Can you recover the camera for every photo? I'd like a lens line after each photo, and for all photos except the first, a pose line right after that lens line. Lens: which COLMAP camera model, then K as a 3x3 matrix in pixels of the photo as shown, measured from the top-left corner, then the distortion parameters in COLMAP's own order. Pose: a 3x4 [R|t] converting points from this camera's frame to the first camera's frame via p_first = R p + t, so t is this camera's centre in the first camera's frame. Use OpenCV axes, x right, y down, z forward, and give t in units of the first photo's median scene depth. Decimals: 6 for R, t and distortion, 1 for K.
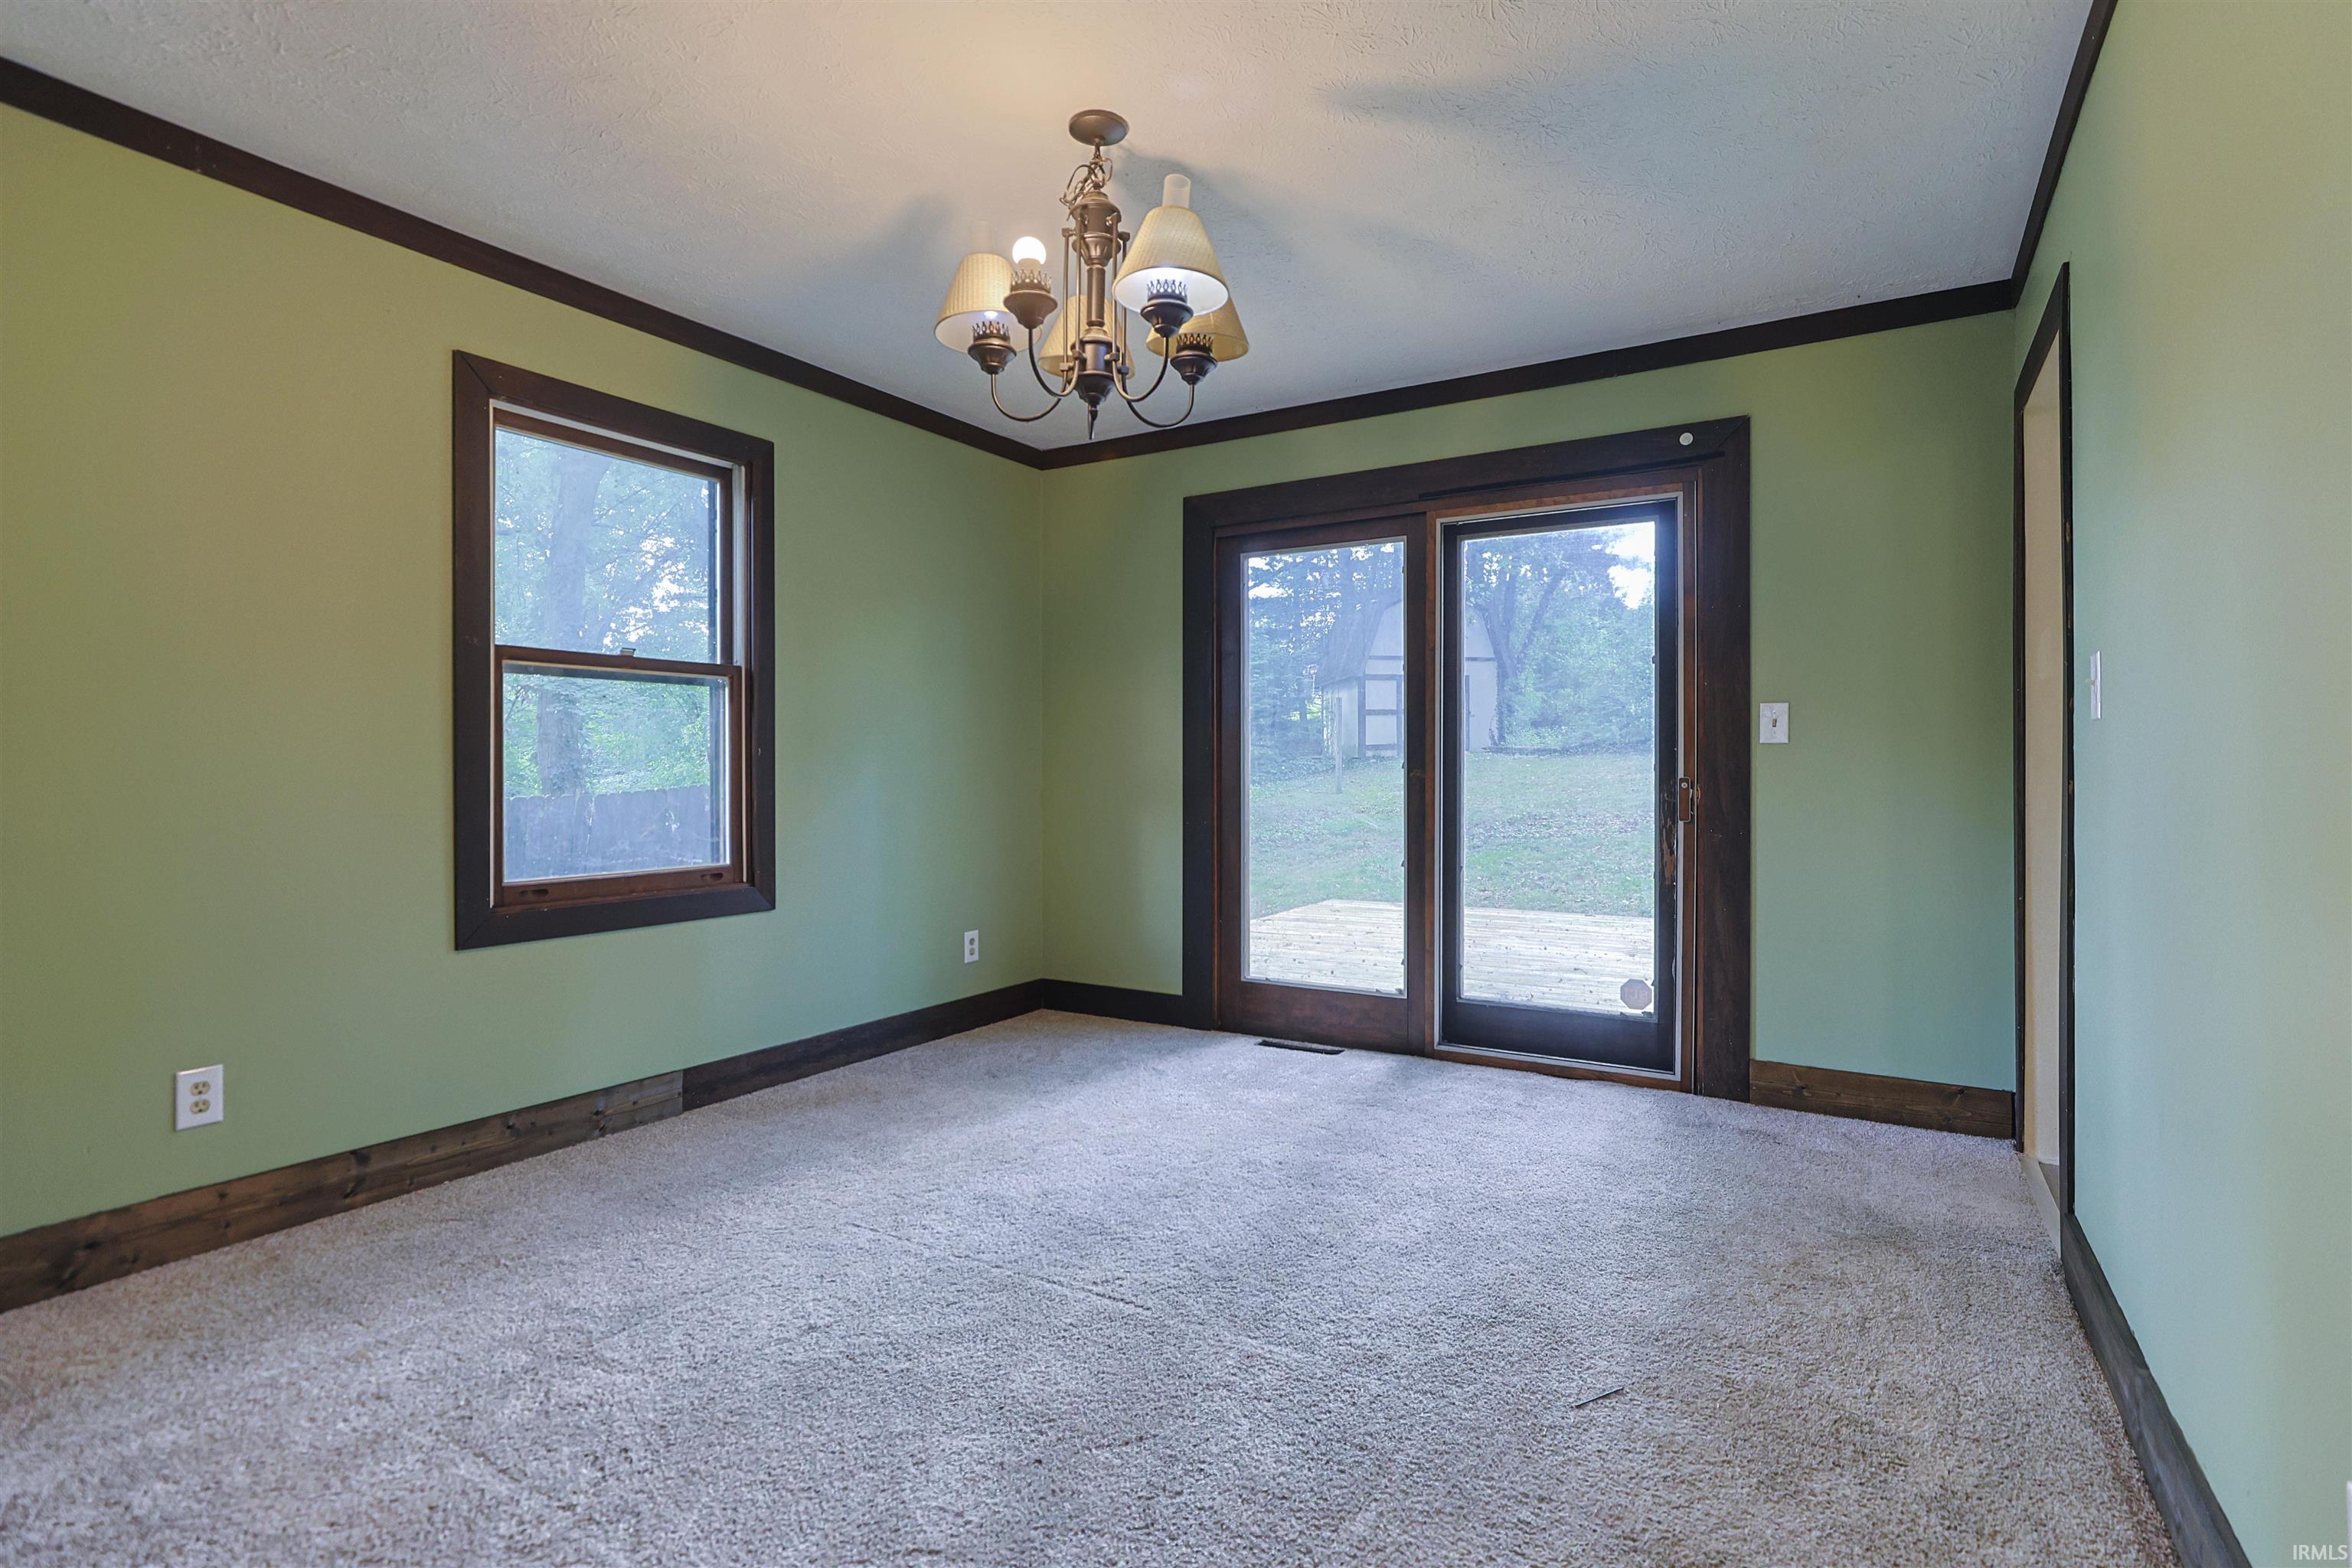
lens RADIAL K [[1164.9, 0, 1245.6], [0, 1164.9, 778.6], [0, 0, 1]] dist [-0.009281, 0.000628]
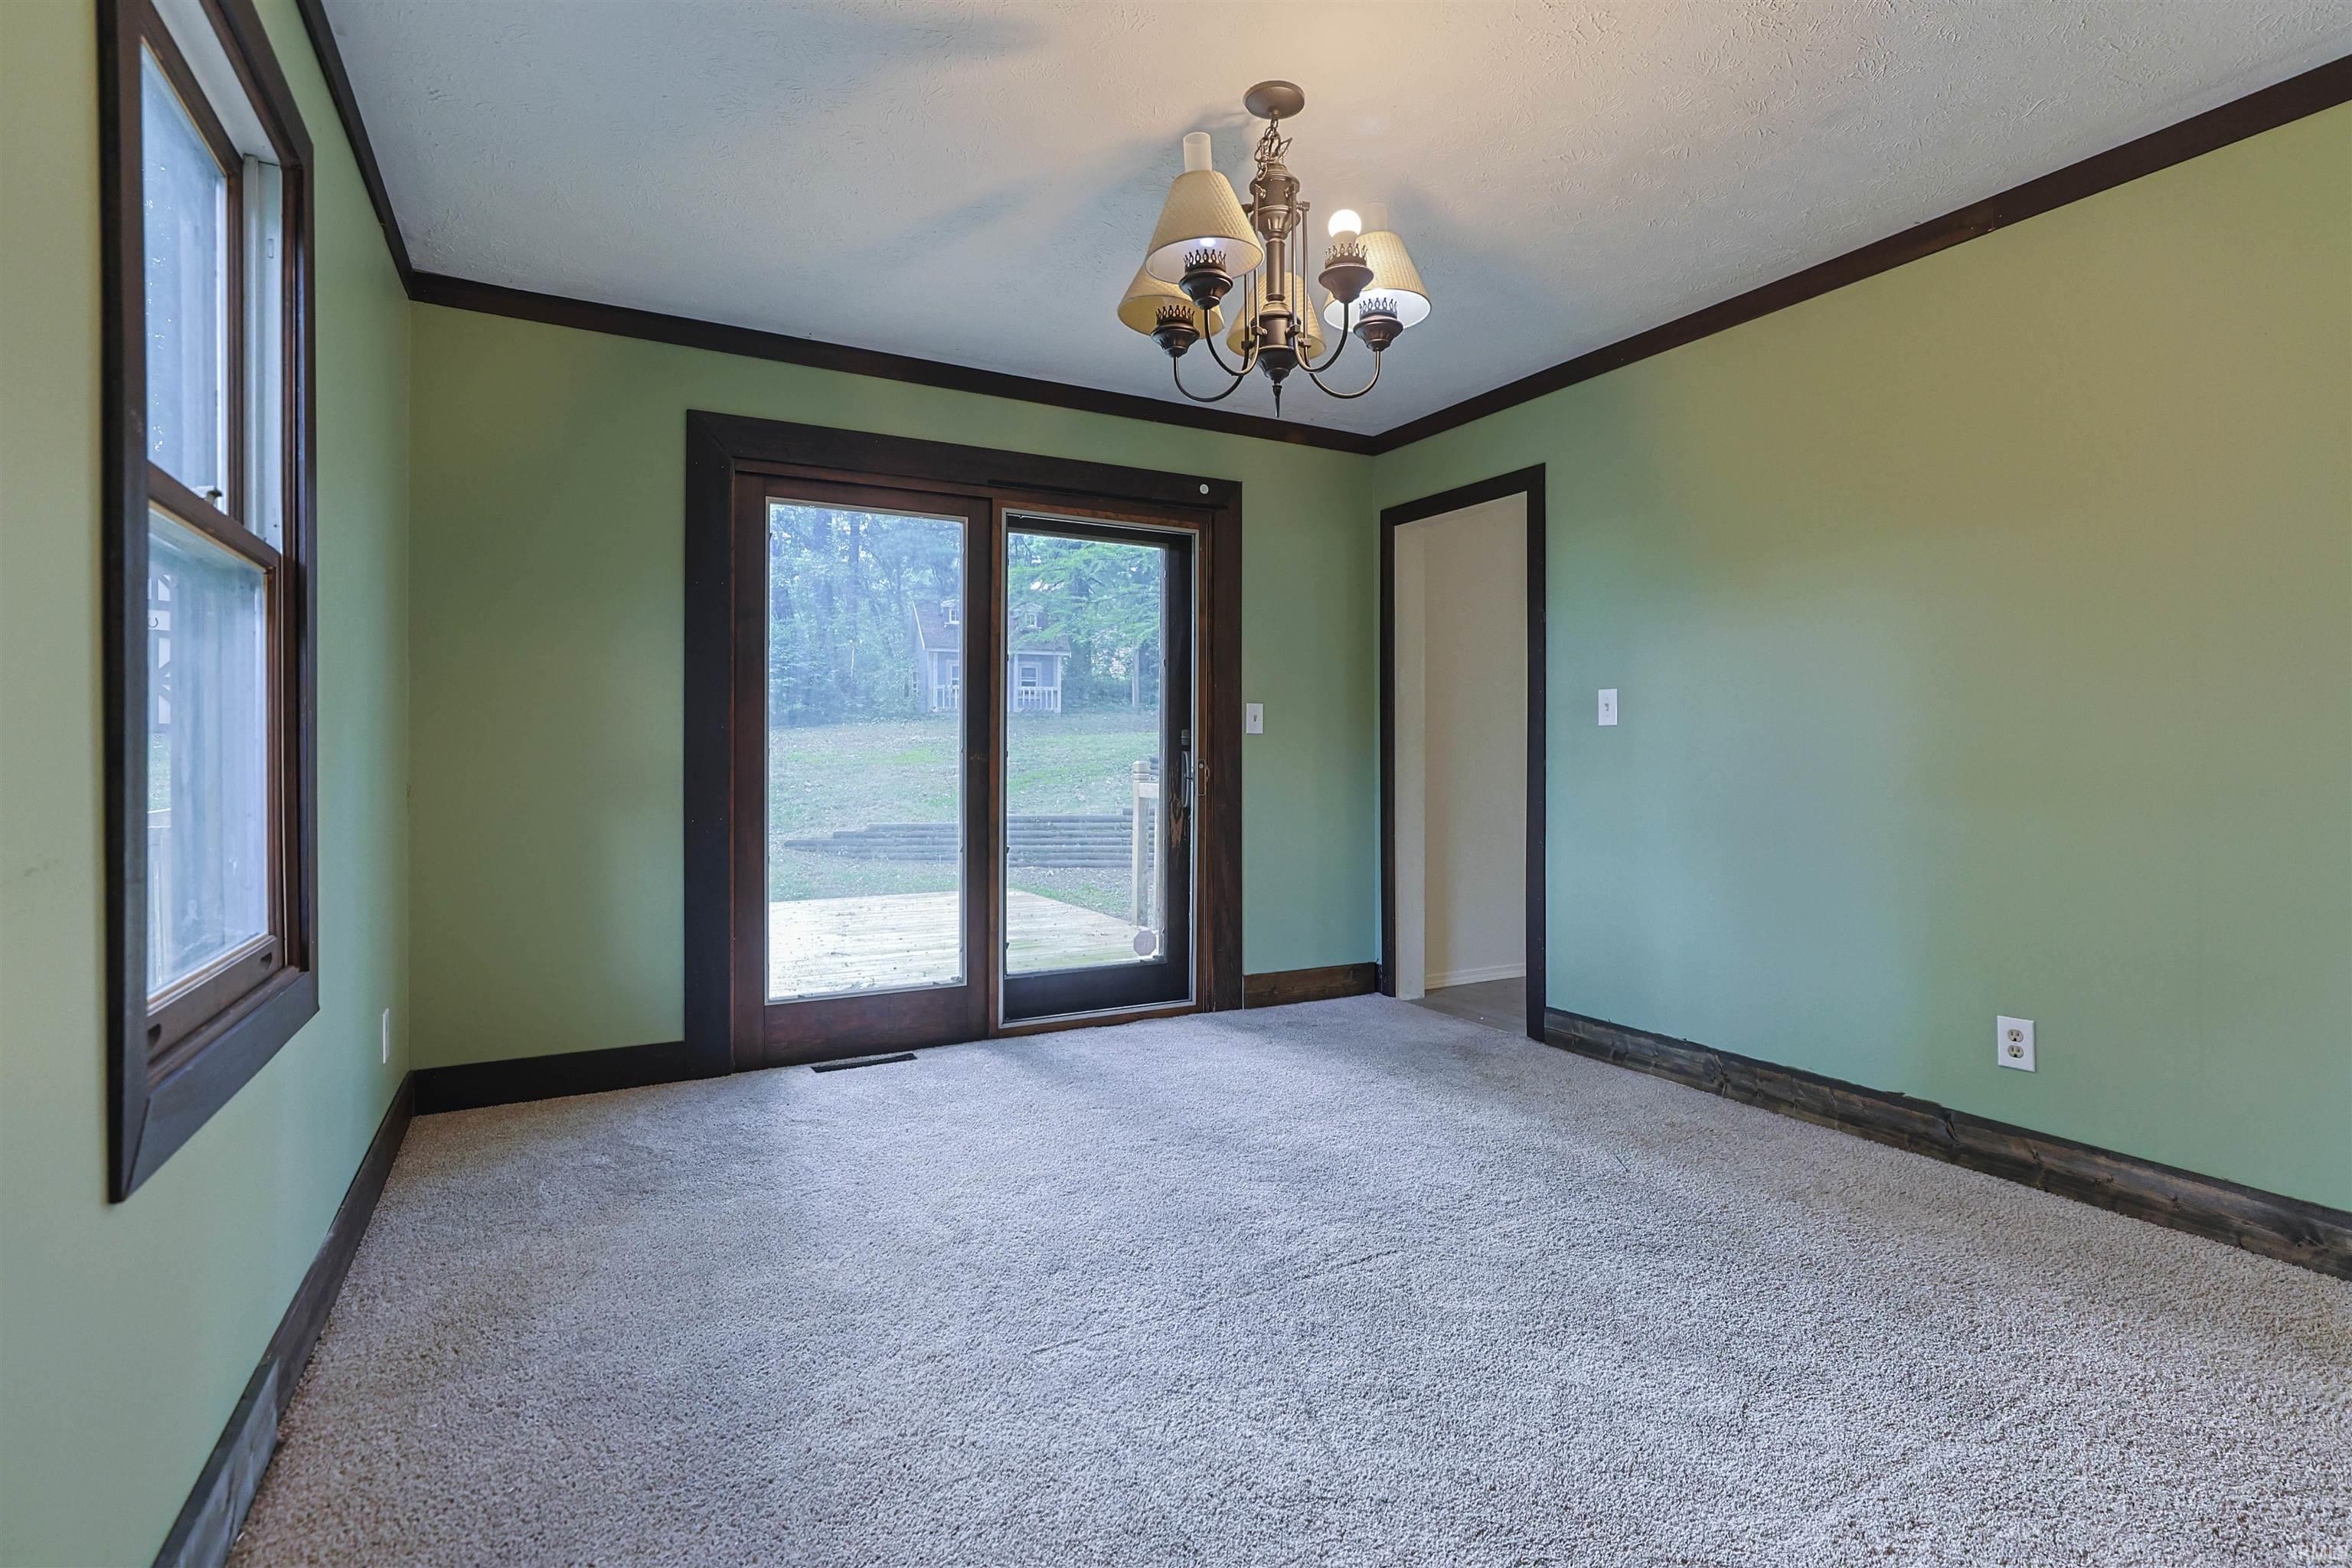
lens RADIAL K [[1121.3, 0, 1212.6], [0, 1121.3, 765.4], [0, 0, 1]] dist [-0.007074, 0.000664]
pose [[0.503365, -0.008552, 0.864031, -0.632320], [0.008043, 0.999954, 0.005212, -0.001158], [-0.864036, 0.004326, 0.503411, 0.371013]]
